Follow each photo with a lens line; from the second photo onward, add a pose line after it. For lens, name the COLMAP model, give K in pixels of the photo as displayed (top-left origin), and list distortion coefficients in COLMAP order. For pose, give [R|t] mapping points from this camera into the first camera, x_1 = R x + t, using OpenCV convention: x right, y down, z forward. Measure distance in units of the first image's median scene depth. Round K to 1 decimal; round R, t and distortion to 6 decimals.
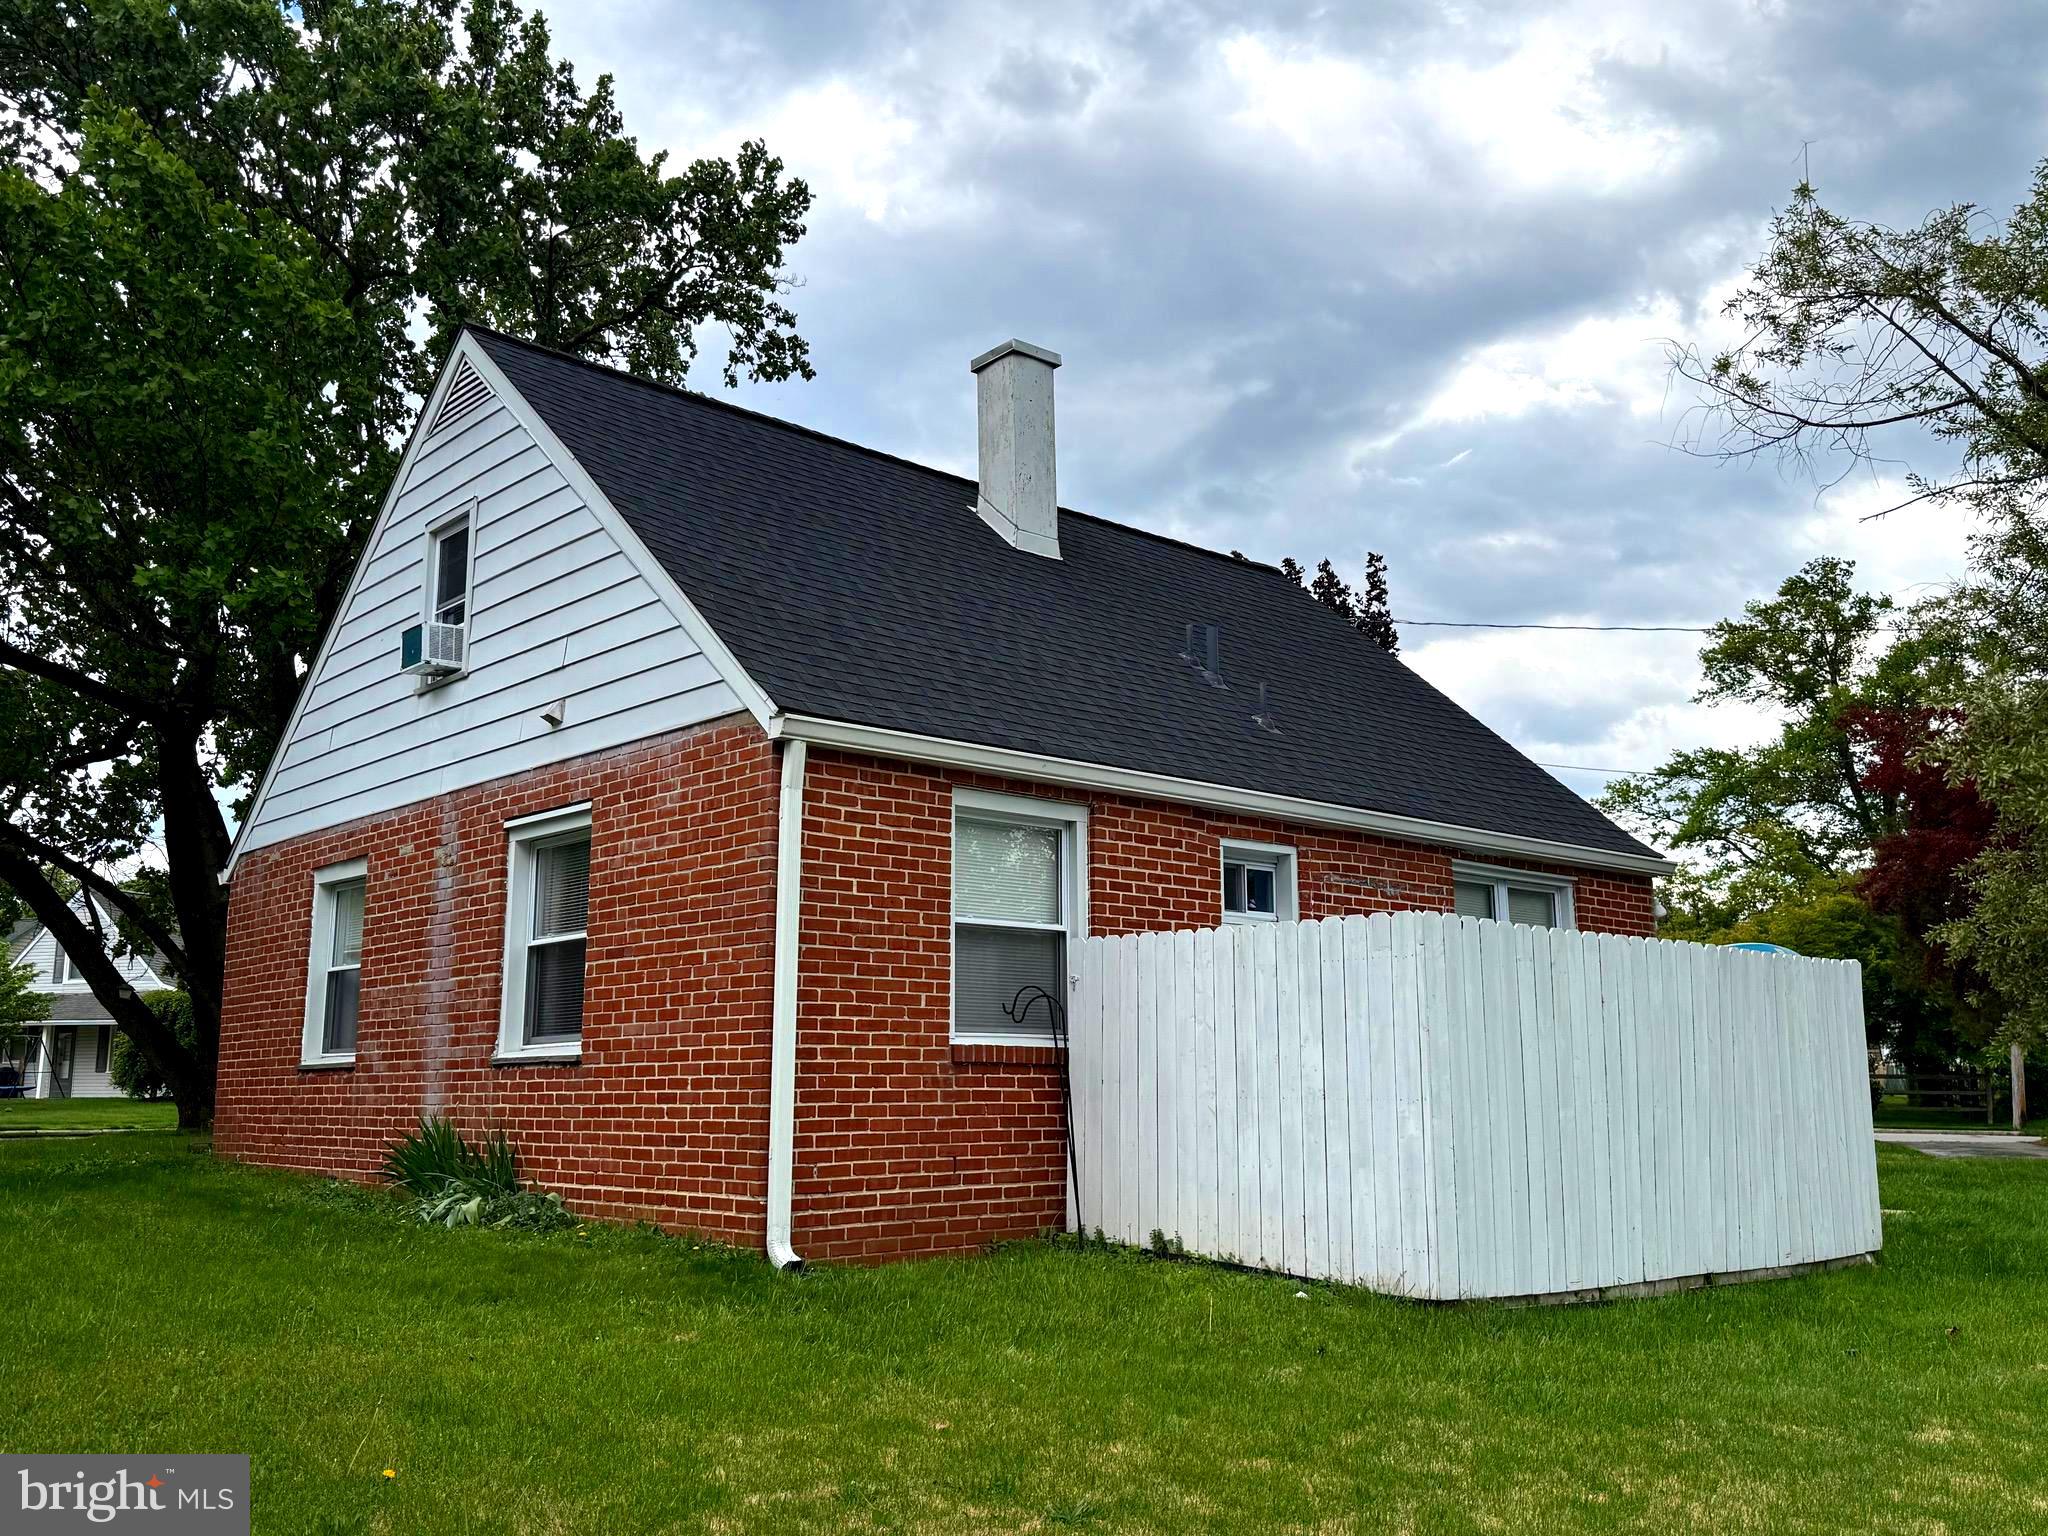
lens RADIAL K [[1720.1, 0, 1023.6], [0, 1720.1, 760.1], [0, 0, 1]] dist [0.048770, 0.000025]
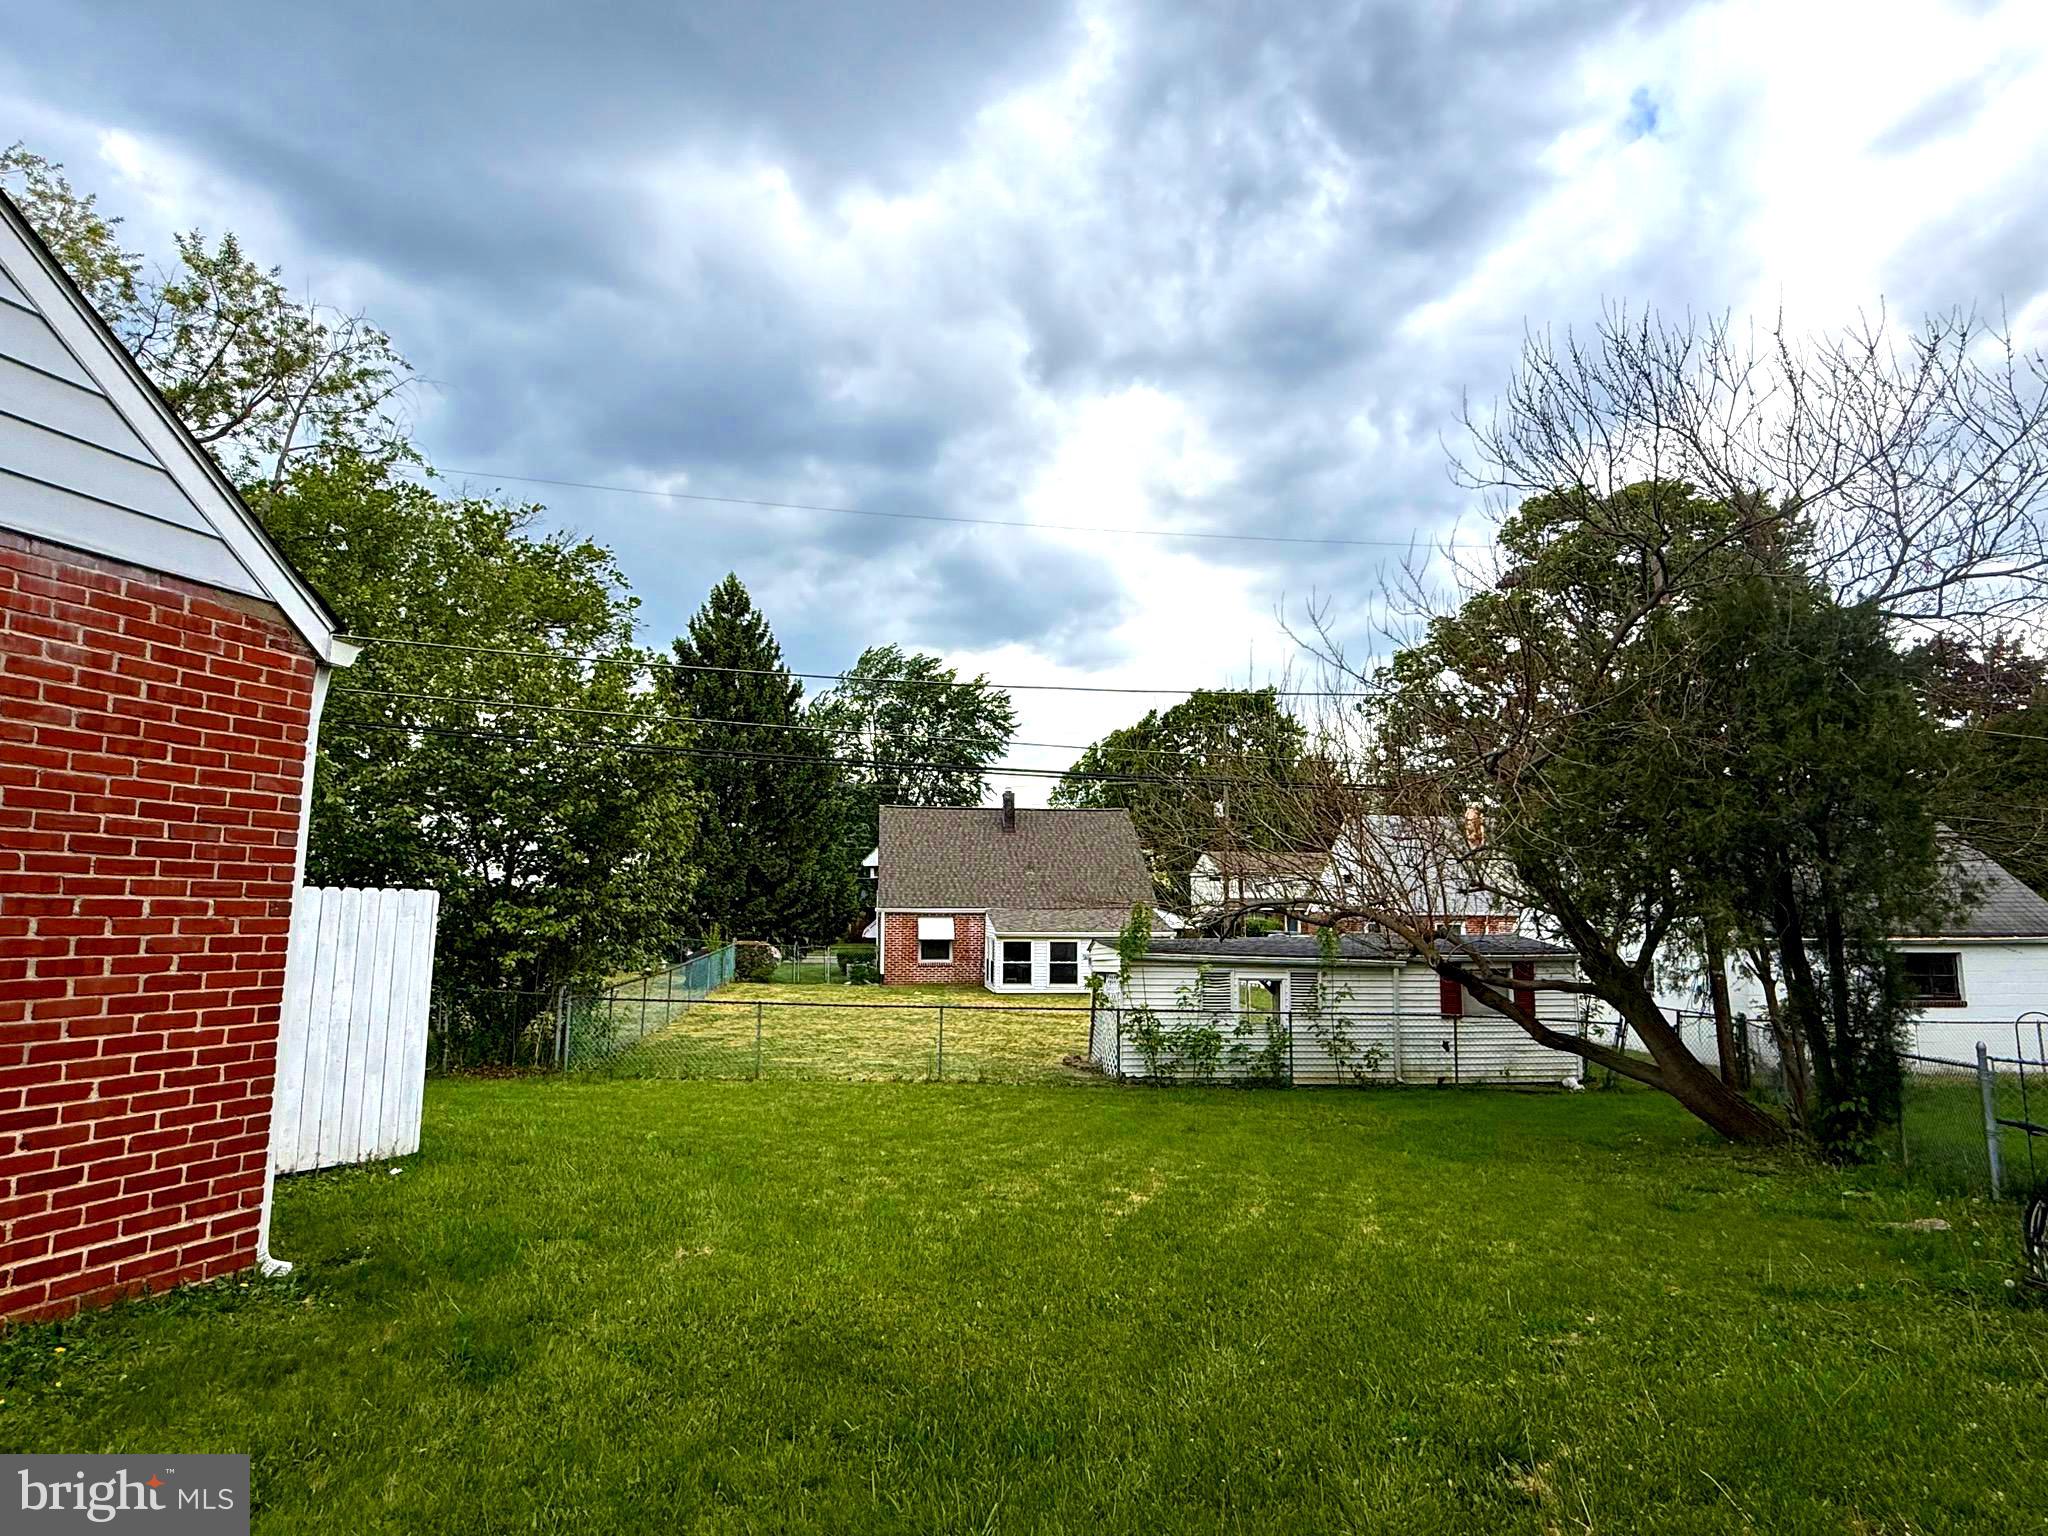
lens RADIAL K [[1131.0, 0, 1026.0], [0, 1131.0, 767.7], [0, 0, 1]] dist [-0.007605, -0.002346]
pose [[-0.469313, 0.114846, 0.875532, -0.778753], [-0.166334, 0.962260, -0.215382, 0.099509], [-0.867225, -0.246712, -0.432498, 0.909456]]
